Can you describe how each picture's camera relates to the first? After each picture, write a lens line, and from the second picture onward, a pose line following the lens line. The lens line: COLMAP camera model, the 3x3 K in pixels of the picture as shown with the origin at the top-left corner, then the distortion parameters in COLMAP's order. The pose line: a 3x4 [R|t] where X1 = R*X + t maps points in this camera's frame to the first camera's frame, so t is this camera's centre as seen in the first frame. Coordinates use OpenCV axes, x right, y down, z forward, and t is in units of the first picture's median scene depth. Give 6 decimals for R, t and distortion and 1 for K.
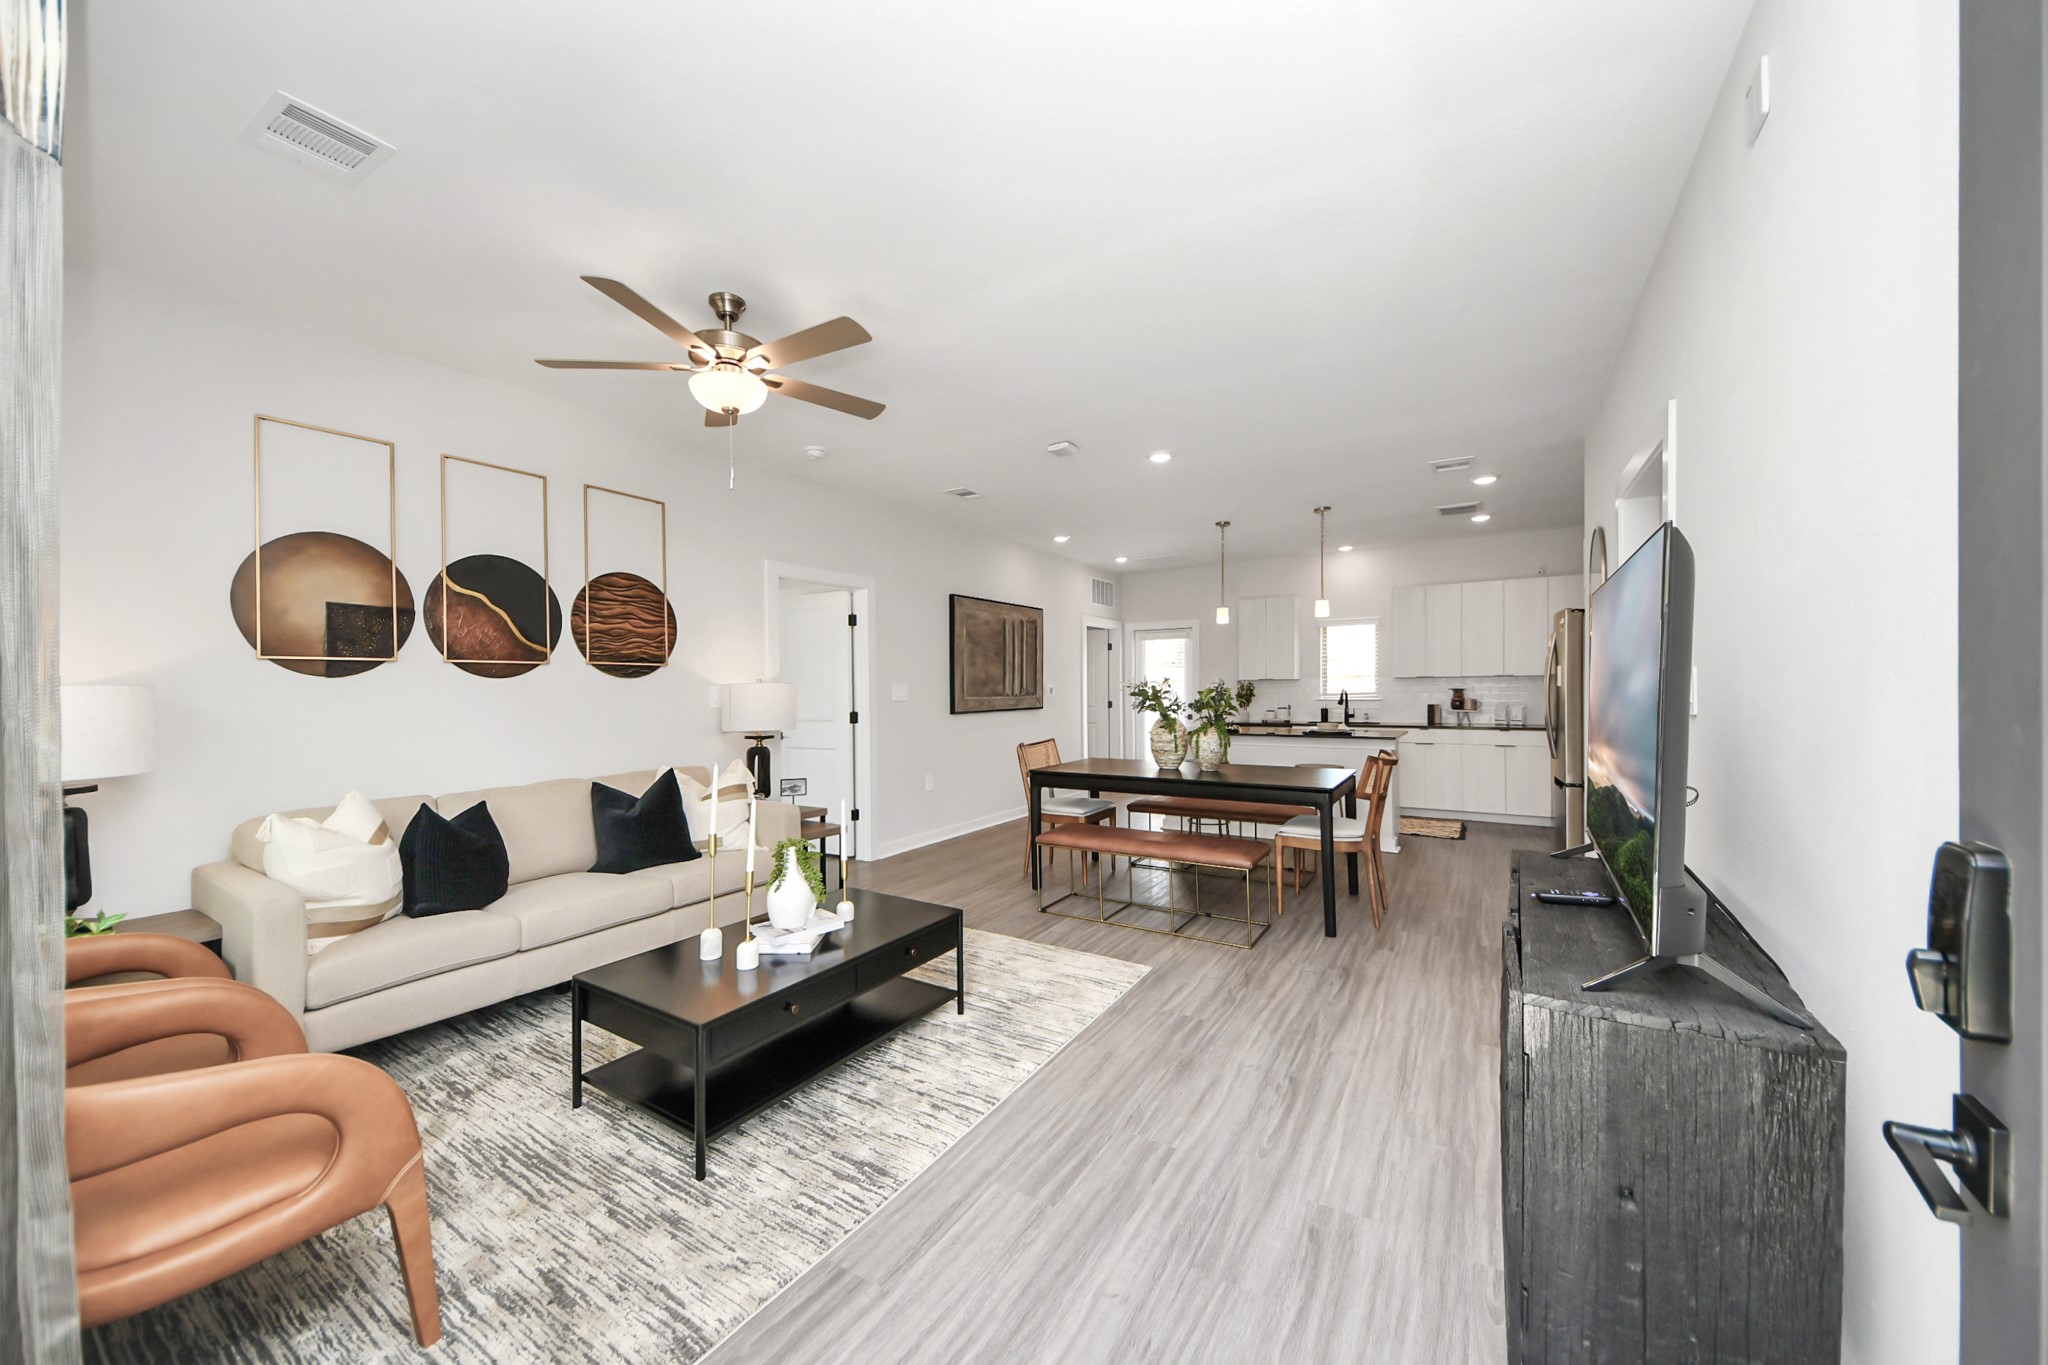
lens RADIAL K [[745.0, 0, 1010.1], [0, 745.0, 689.4], [0, 0, 1]] dist [0.026160, -0.024914]
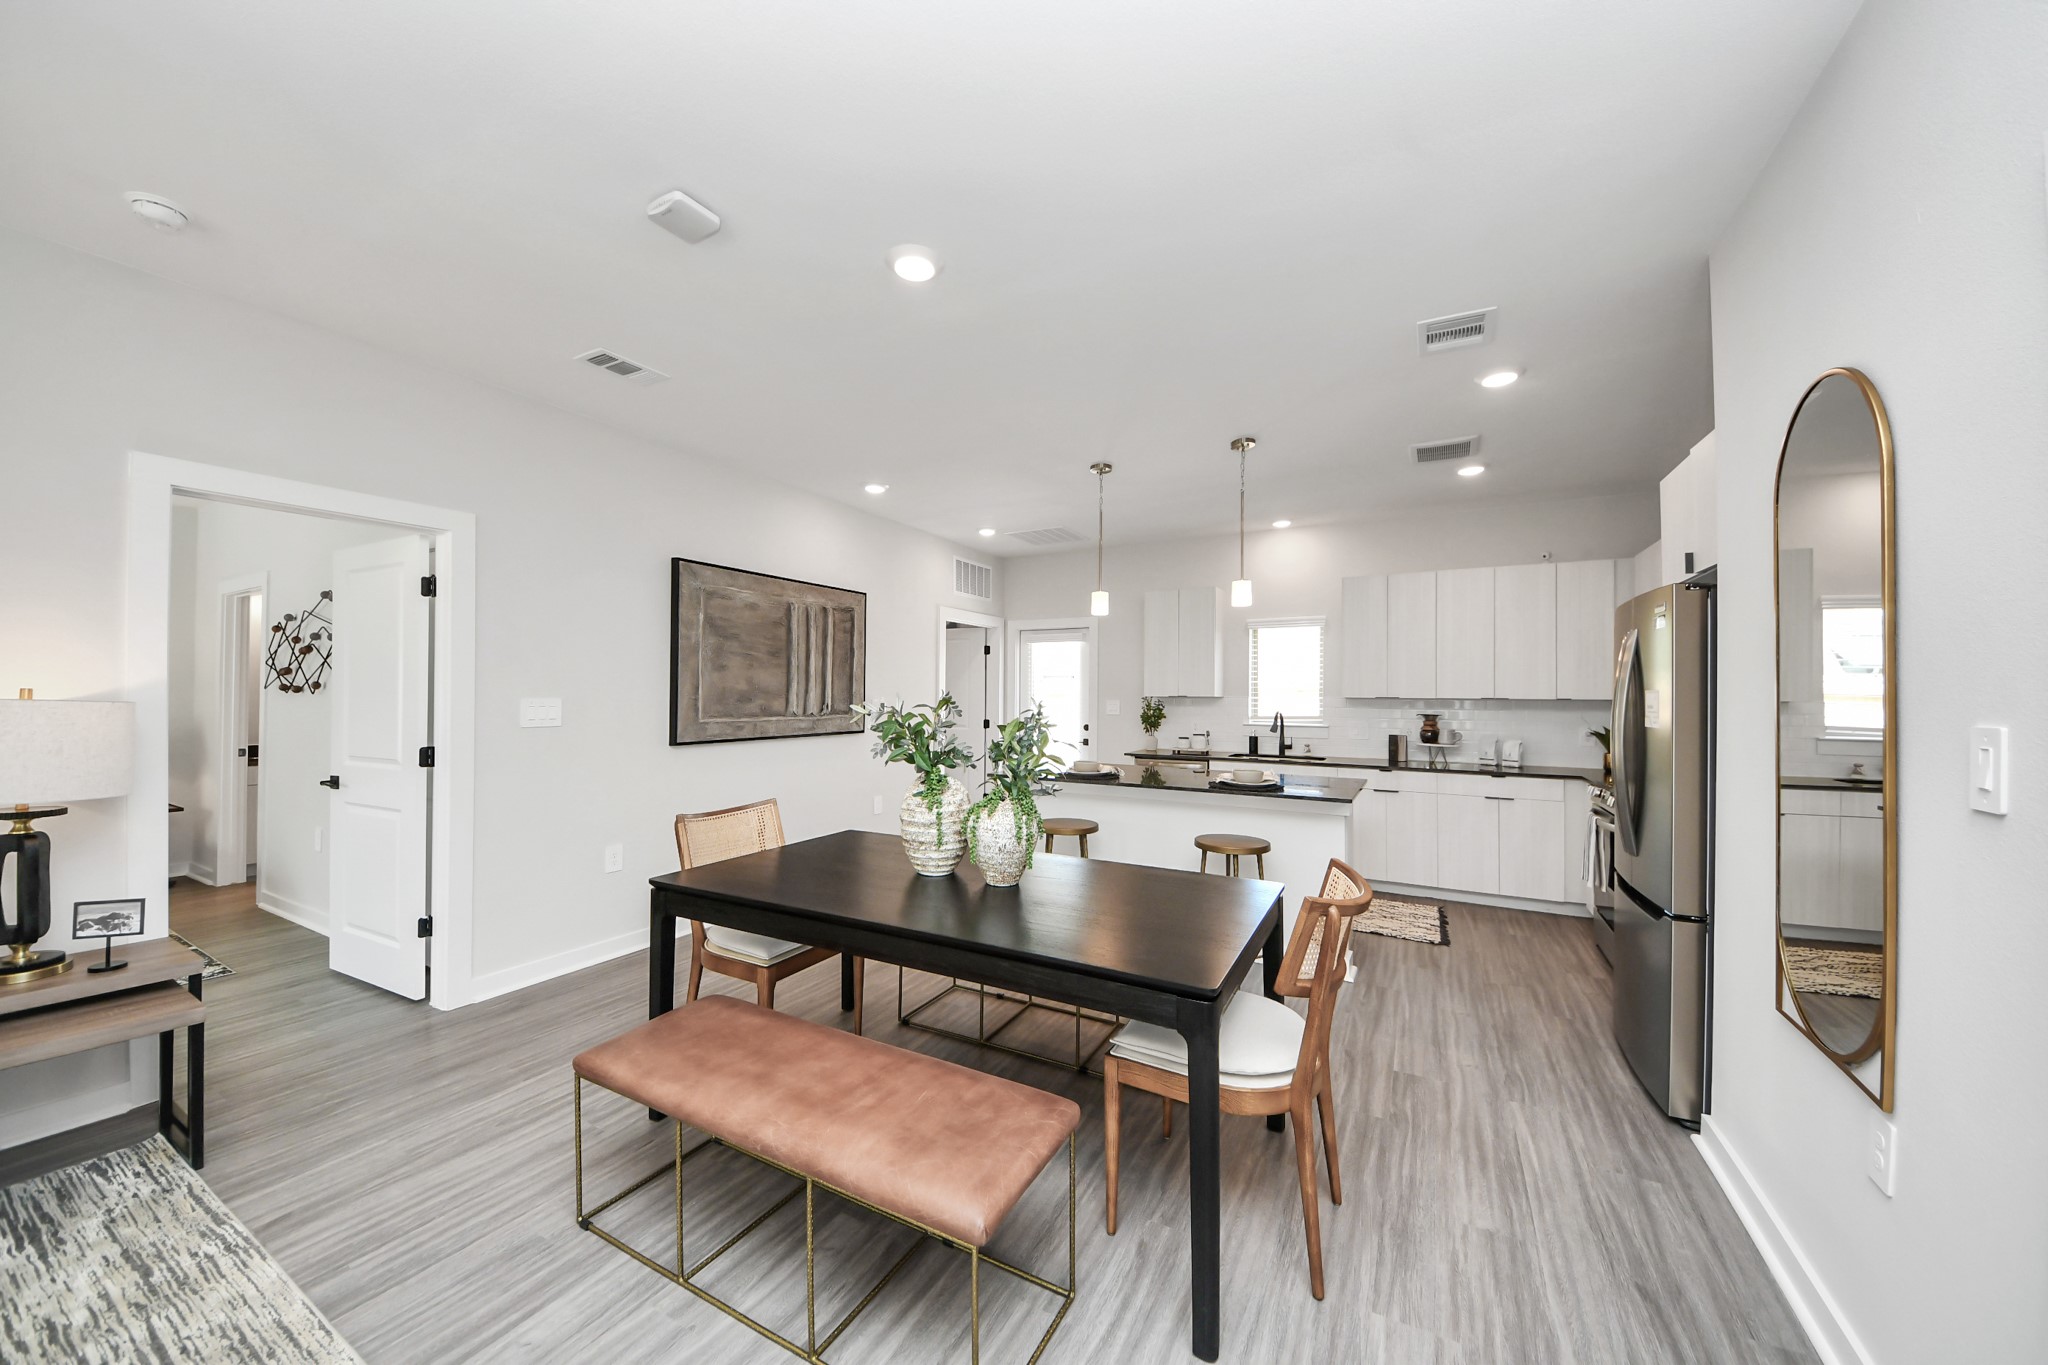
lens RADIAL K [[717.8, 0, 1004.7], [0, 717.8, 686.1], [0, 0, 1]] dist [0.025409, -0.021418]
pose [[0.998900, 0.017195, 0.043634, 0.253205], [-0.016593, 0.999763, -0.014125, -0.019528], [-0.043866, 0.013385, 0.998948, 0.524457]]
